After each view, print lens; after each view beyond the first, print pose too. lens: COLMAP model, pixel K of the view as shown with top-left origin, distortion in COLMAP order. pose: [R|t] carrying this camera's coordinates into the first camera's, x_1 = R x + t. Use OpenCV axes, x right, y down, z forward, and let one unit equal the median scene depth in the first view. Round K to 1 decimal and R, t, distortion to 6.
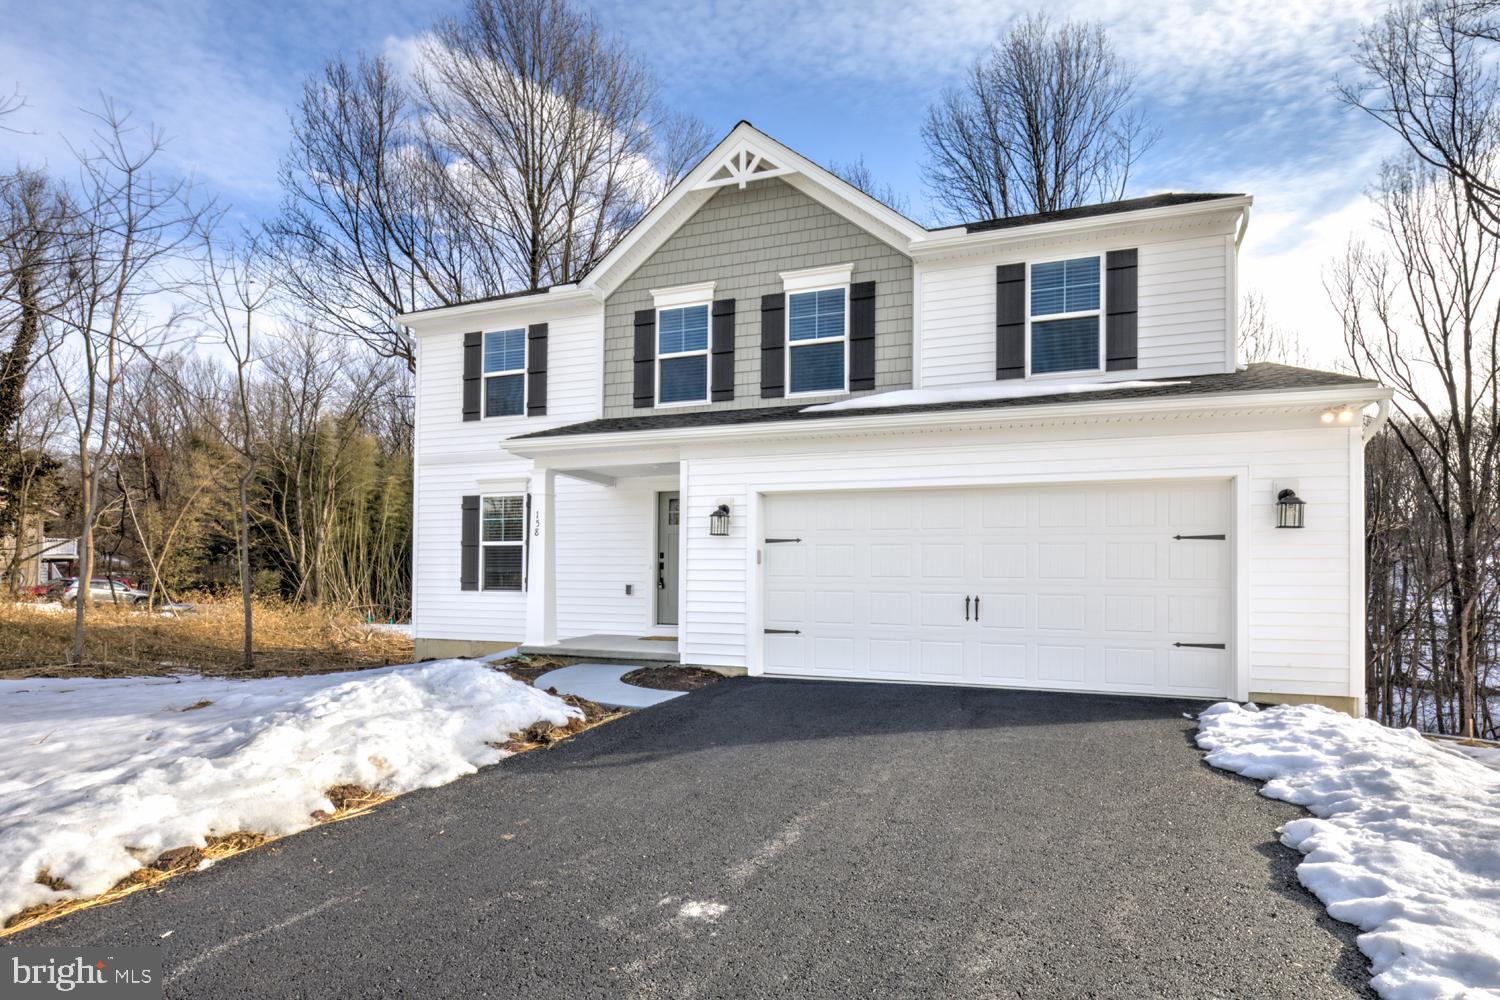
lens RADIAL K [[695.2, 0, 751.1], [0, 695.2, 542.0], [0, 0, 1]] dist [-0.001066, -0.000114]
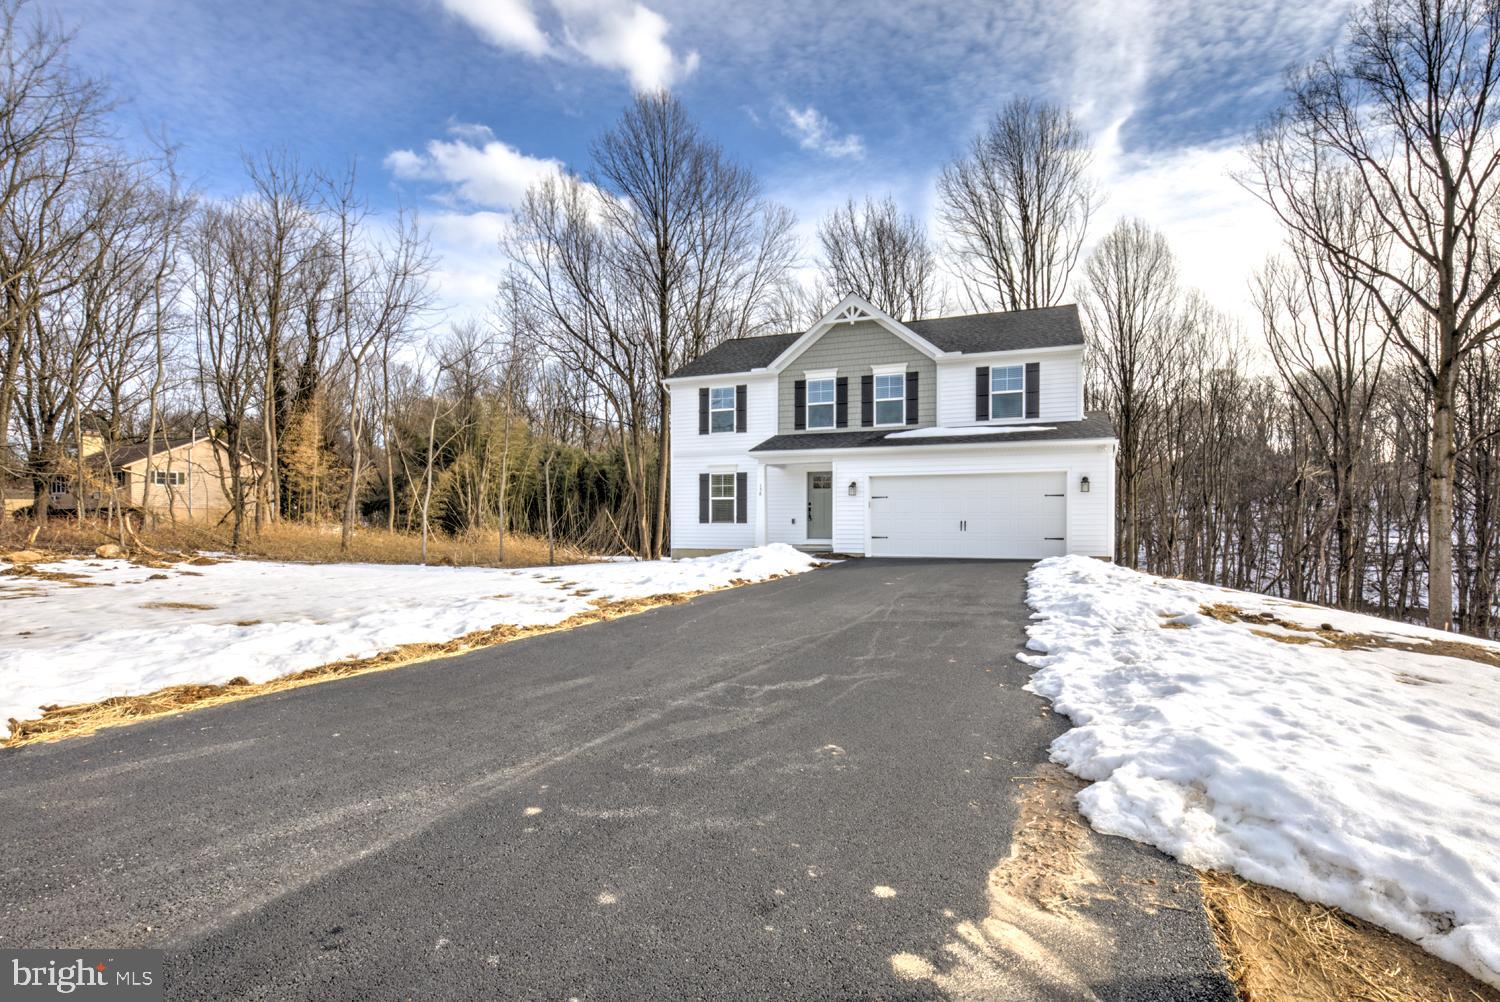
lens RADIAL K [[687.5, 0, 750.0], [0, 687.5, 501.0], [0, 0, 1]] dist [0.001088, -0.000097]
pose [[0.999734, -0.009118, -0.021165, -0.273010], [0.009567, 0.999730, 0.021189, -0.034138], [0.020966, -0.021386, 0.999551, -1.034064]]
